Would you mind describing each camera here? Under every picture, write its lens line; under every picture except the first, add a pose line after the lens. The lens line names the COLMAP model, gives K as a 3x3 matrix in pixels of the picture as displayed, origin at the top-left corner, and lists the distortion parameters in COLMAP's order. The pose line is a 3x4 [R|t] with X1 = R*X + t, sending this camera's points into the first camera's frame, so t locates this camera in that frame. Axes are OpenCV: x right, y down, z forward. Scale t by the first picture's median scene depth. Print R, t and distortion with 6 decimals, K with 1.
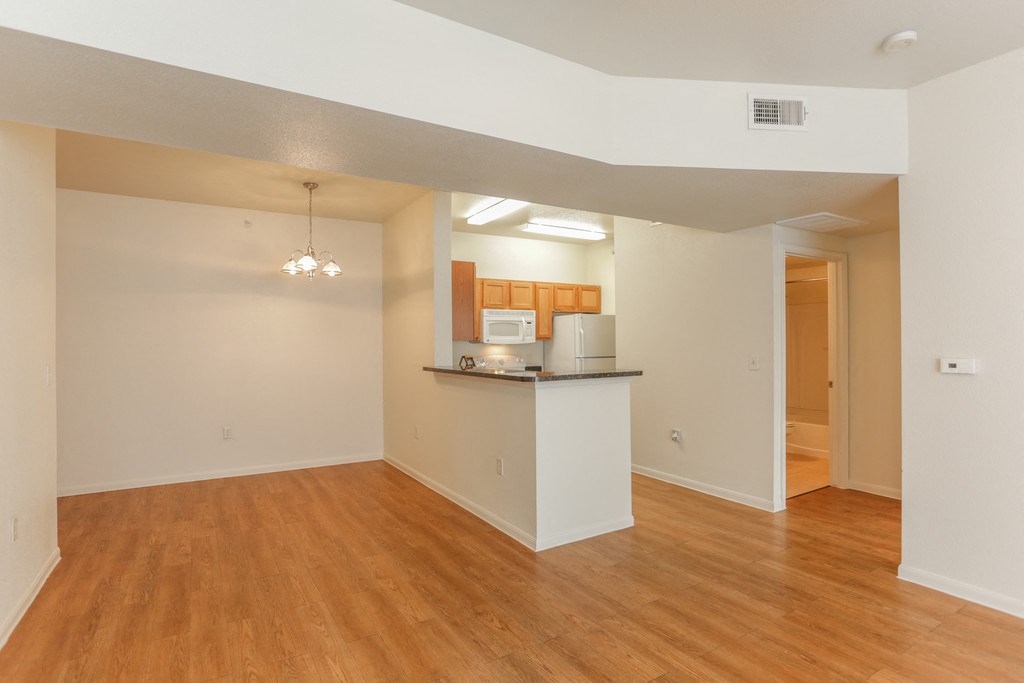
lens RADIAL K [[514.8, 0, 512.0], [0, 514.8, 341.5], [0, 0, 1]] dist [0.001237, 0.000100]
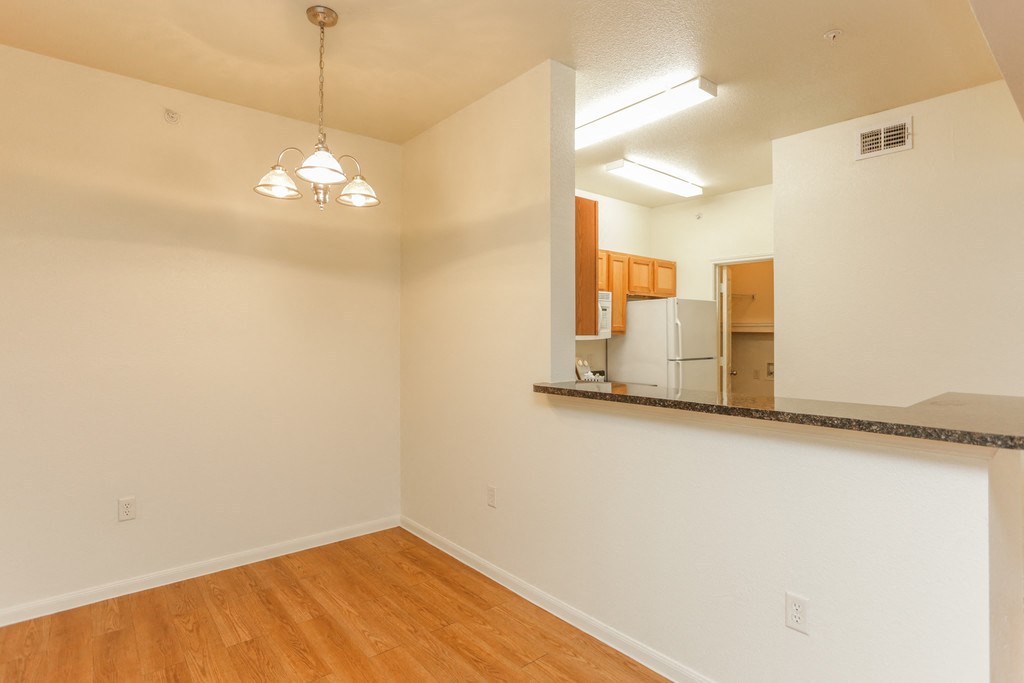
lens RADIAL K [[522.3, 0, 518.5], [0, 522.3, 333.6], [0, 0, 1]] dist [-0.002736, 0.000215]
pose [[0.987791, 0.007658, 0.155595, -0.191269], [-0.007523, 0.999971, -0.001457, -0.002073], [-0.155602, 0.000269, 0.987820, 0.326891]]
